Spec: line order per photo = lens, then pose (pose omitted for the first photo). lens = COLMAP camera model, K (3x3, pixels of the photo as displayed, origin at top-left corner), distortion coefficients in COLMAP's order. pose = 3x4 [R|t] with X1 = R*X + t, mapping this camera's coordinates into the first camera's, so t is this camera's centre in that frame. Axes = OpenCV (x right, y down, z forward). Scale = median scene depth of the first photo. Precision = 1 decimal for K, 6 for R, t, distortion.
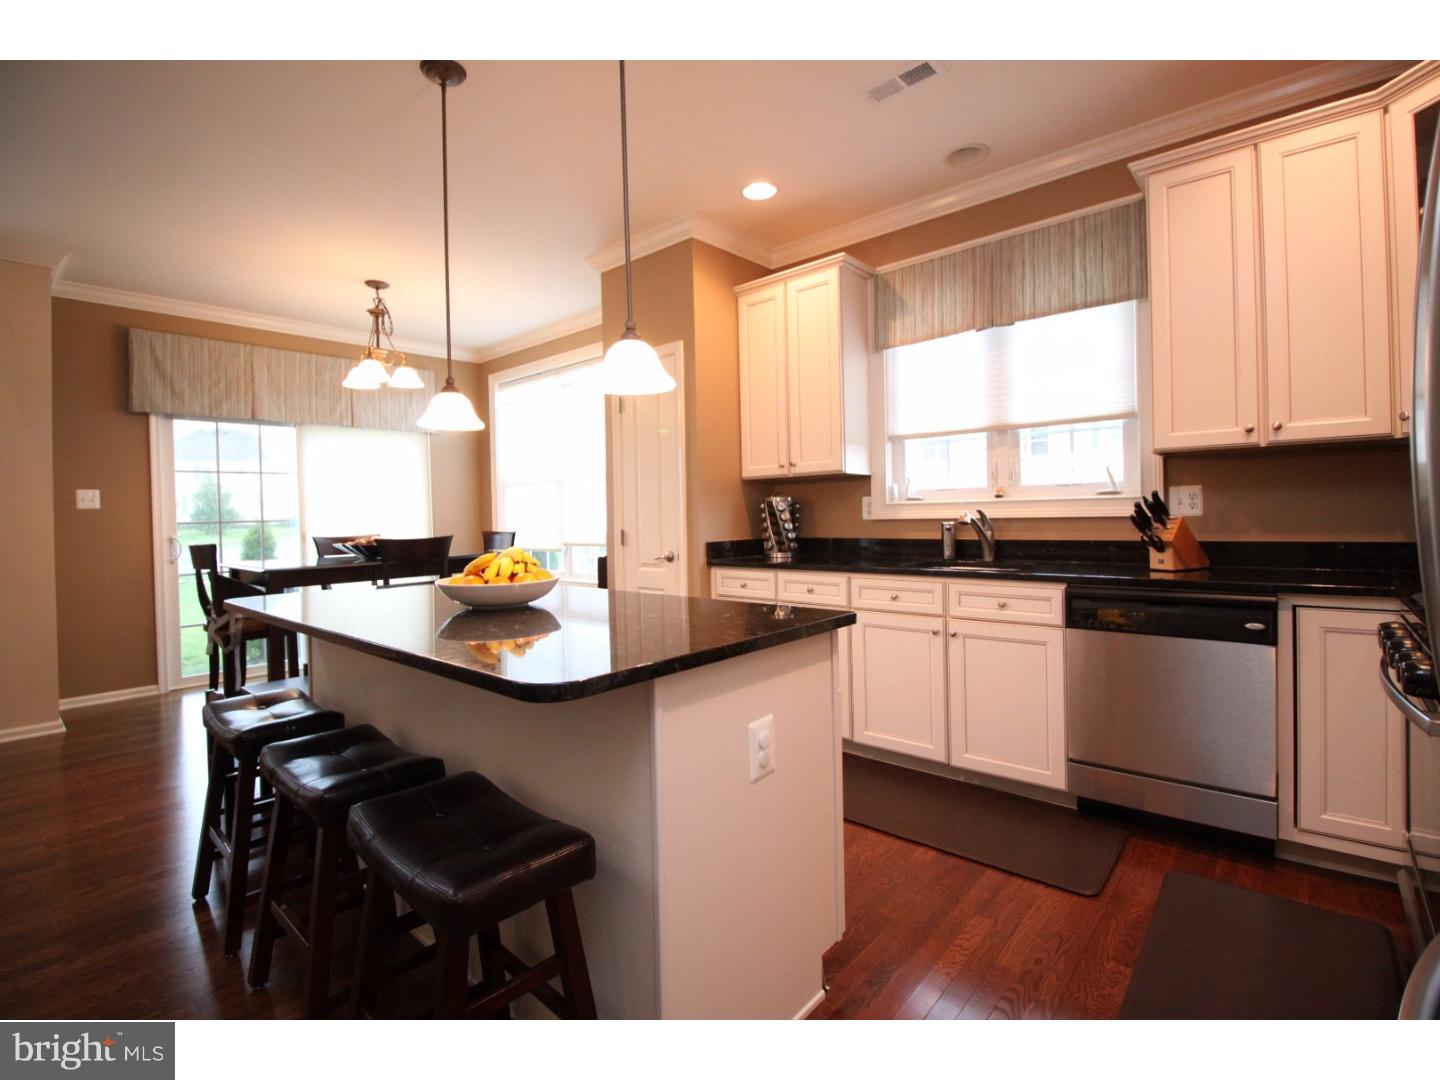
lens RADIAL K [[664.7, 0, 725.8], [0, 664.7, 519.2], [0, 0, 1]] dist [-0.002489, -0.012688]
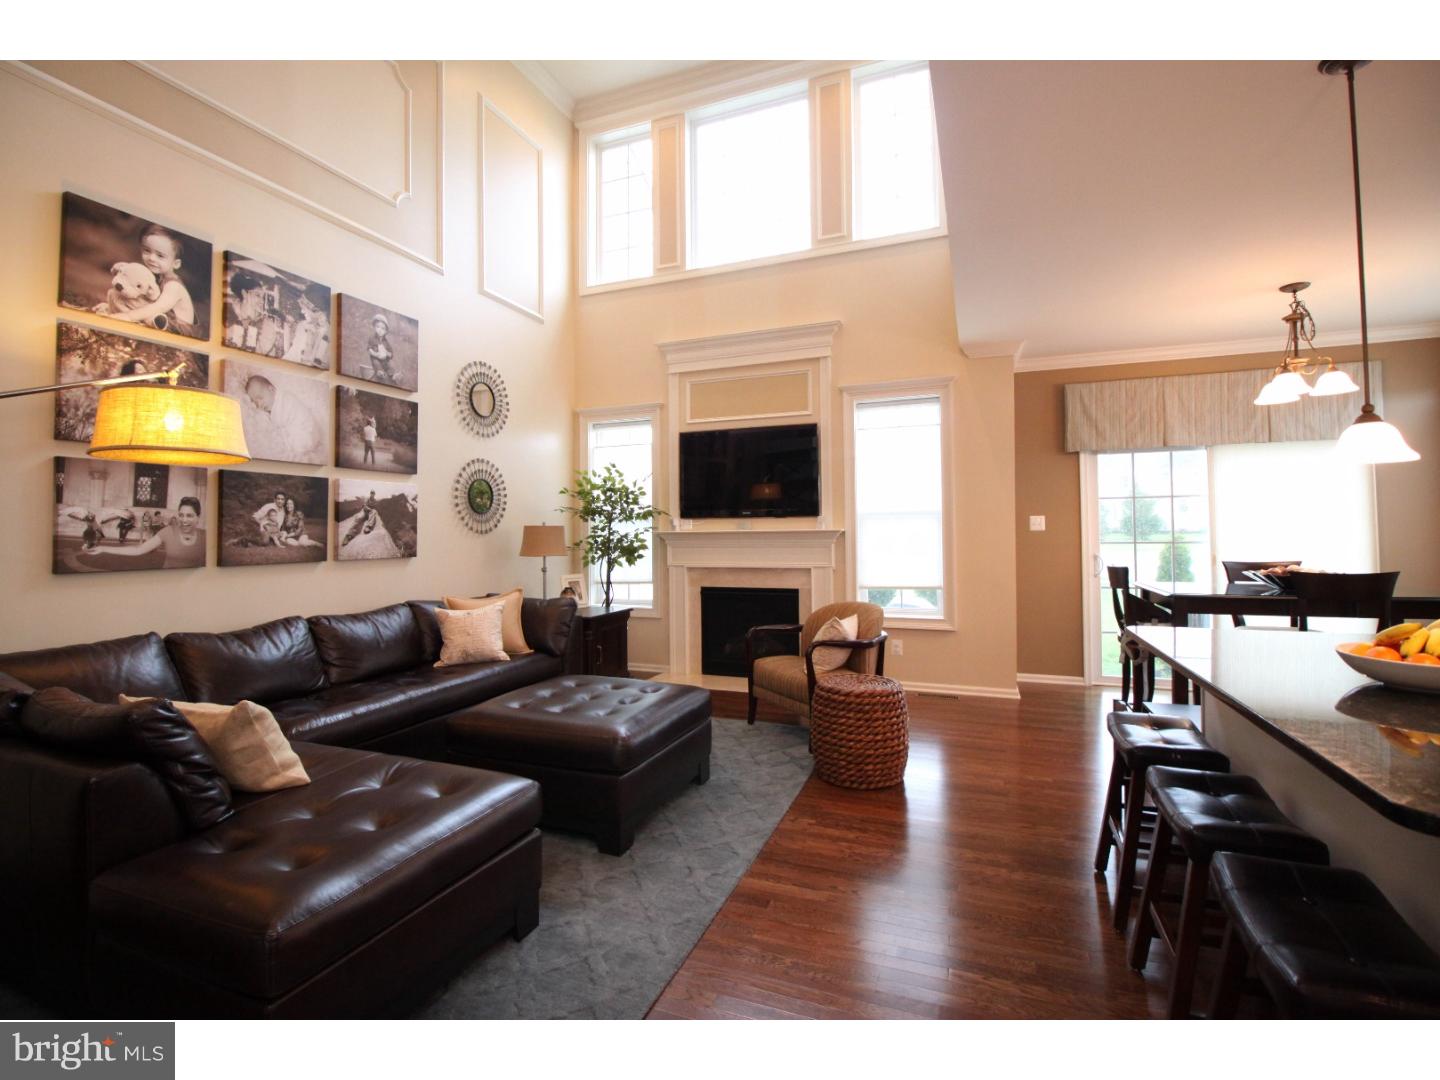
lens RADIAL K [[667.6, 0, 717.2], [0, 667.6, 519.8], [0, 0, 1]] dist [-0.003522, -0.013653]
pose [[0.339171, 0.001074, -0.940724, 0.053272], [-0.007209, 0.999973, -0.001457, -0.031477], [0.940697, 0.007276, 0.339169, -0.043528]]
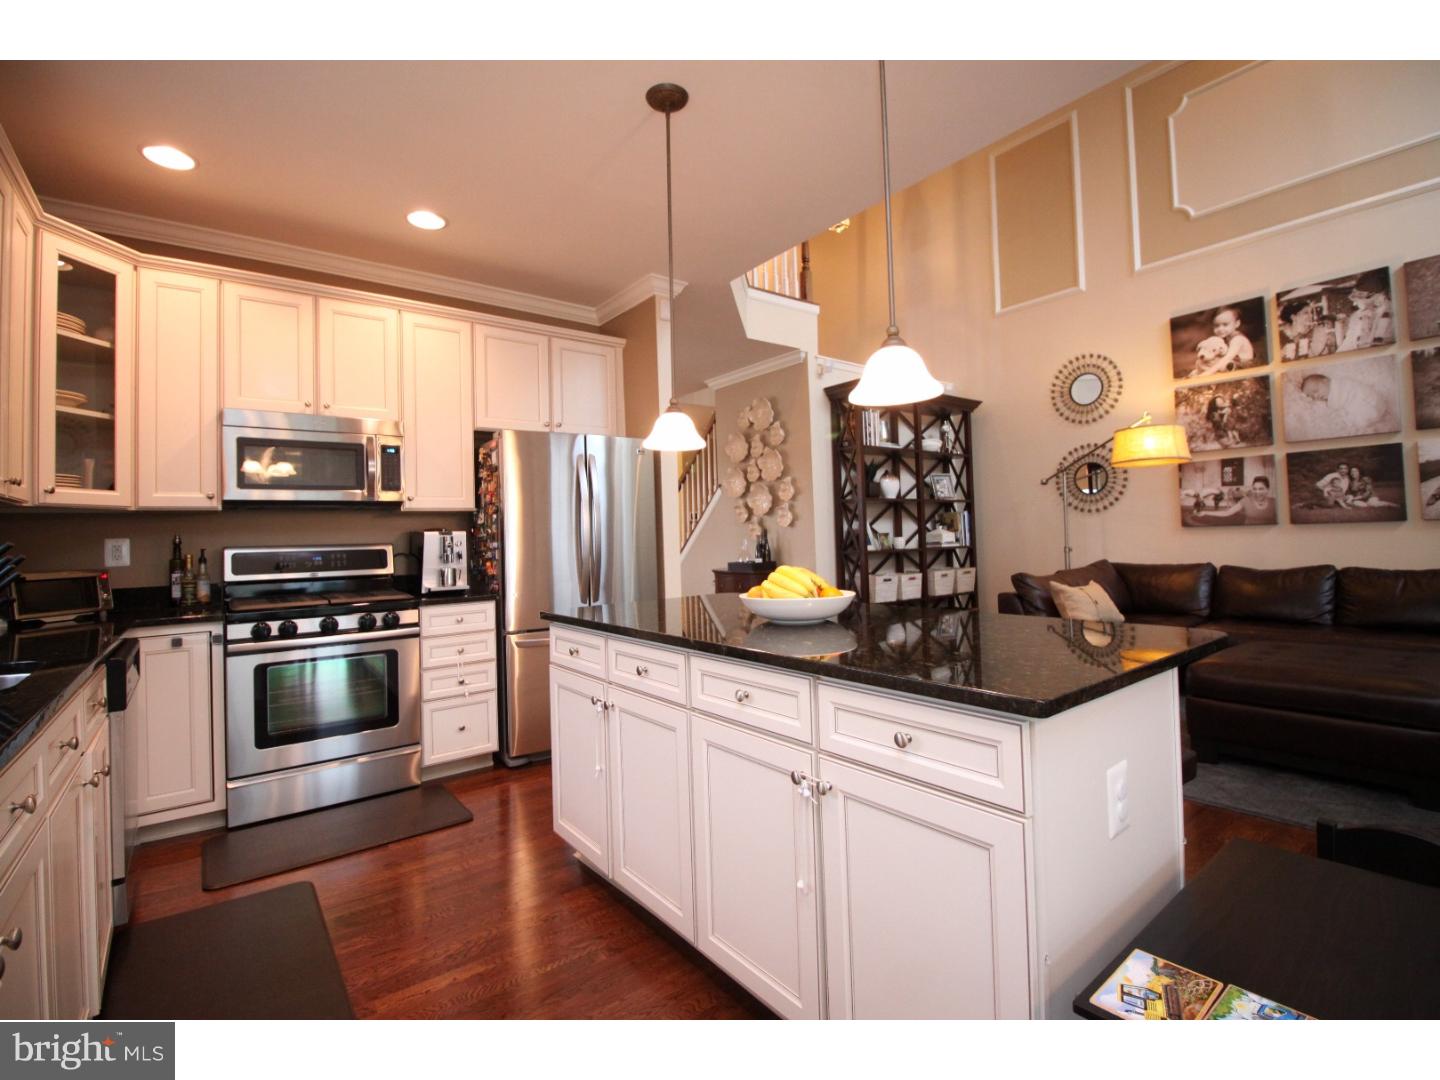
lens RADIAL K [[664.7, 0, 725.8], [0, 664.7, 519.2], [0, 0, 1]] dist [-0.002489, -0.012688]
pose [[-0.979636, 0.057499, 0.192370, -0.219056], [0.054346, 0.998288, -0.021630, -0.004864], [-0.193285, -0.010735, -0.981084, 0.993945]]
